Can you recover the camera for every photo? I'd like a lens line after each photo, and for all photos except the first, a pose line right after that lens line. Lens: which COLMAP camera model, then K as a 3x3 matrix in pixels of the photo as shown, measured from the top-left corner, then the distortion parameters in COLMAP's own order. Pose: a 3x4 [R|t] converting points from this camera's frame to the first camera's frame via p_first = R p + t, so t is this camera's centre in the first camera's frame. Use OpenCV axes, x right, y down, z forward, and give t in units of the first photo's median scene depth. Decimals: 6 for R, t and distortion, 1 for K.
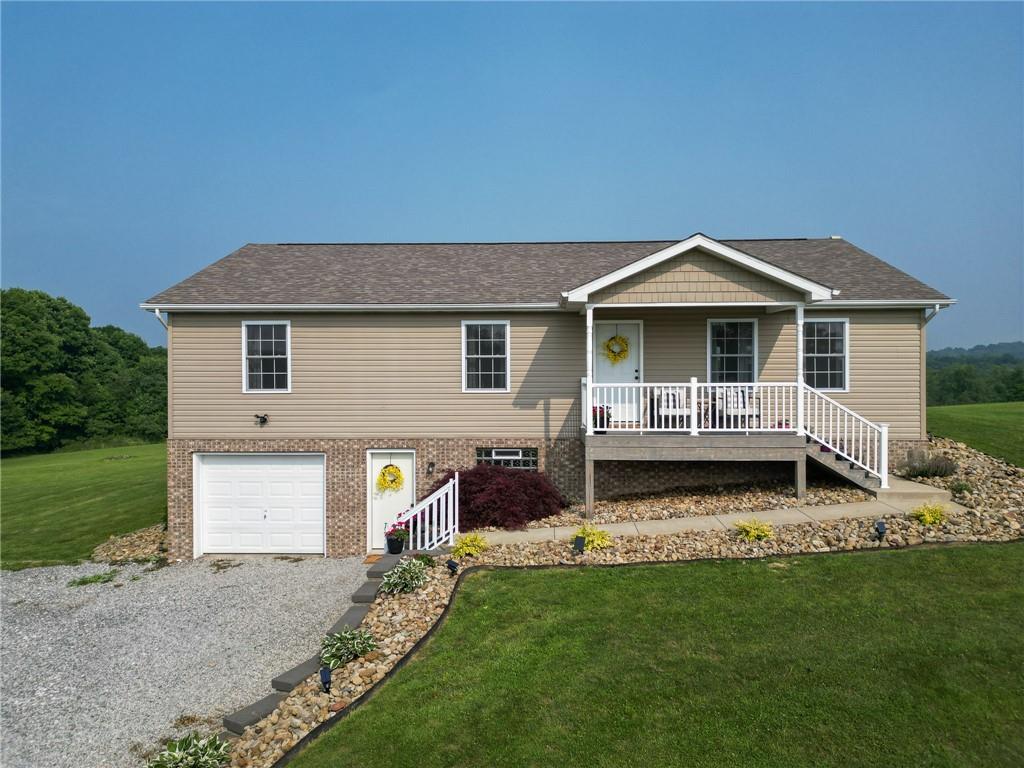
lens RADIAL K [[717.6, 0, 510.4], [0, 717.6, 384.7], [0, 0, 1]] dist [0.047168, -0.029521]
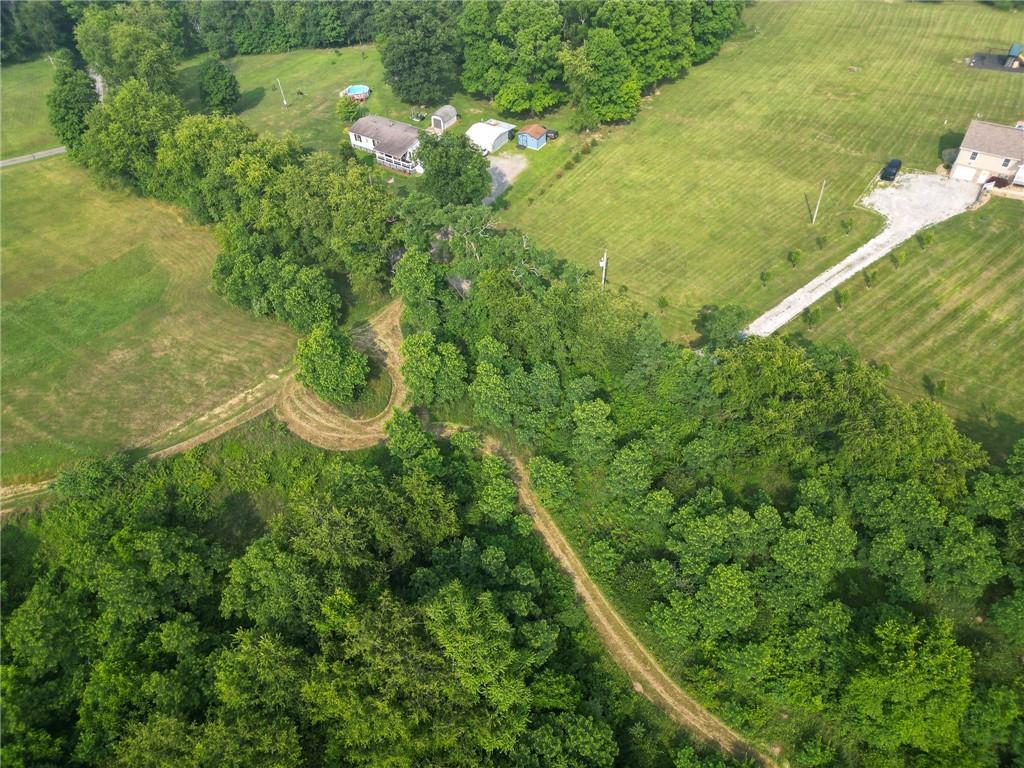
lens RADIAL K [[717.6, 0, 516.3], [0, 717.6, 383.8], [0, 0, 1]] dist [0.047168, -0.029521]
pose [[0.873851, 0.350221, -0.337240, -1.127968], [-0.000134, 0.693804, 0.720164, -3.936682], [0.486195, -0.629270, 0.606328, -7.587150]]
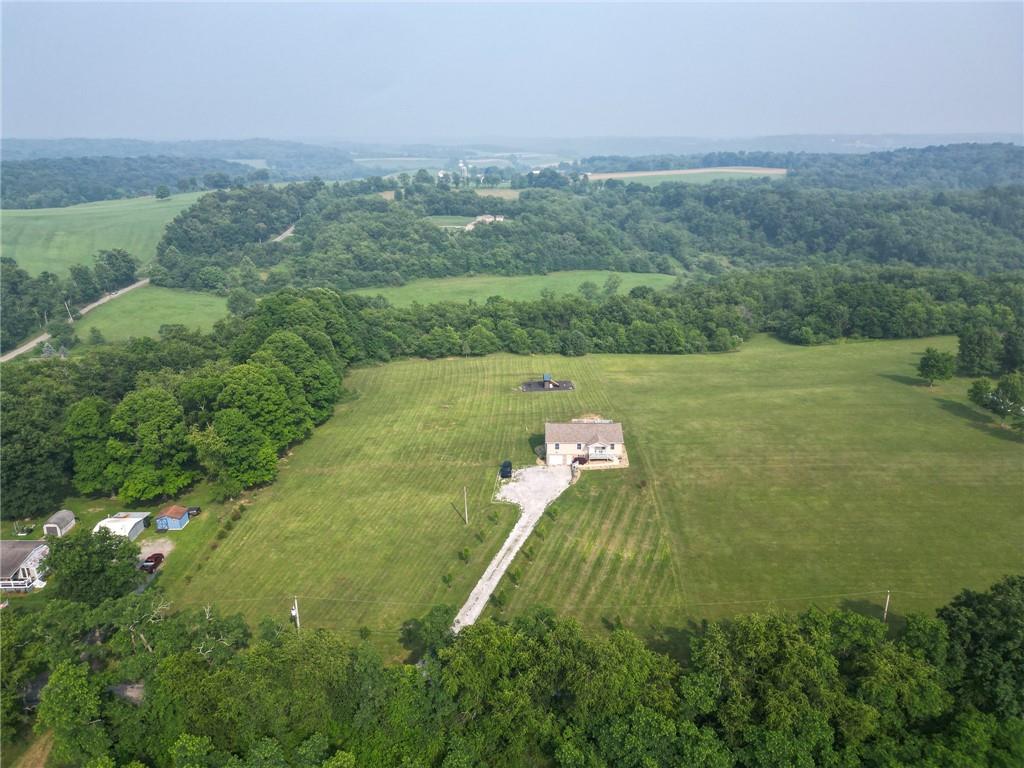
lens RADIAL K [[717.6, 0, 518.3], [0, 717.6, 380.8], [0, 0, 1]] dist [0.047168, -0.029521]
pose [[0.998319, 0.004778, 0.057758, -1.452728], [-0.022183, 0.952206, 0.304650, -3.906504], [-0.053542, -0.305419, 0.950712, -8.106884]]
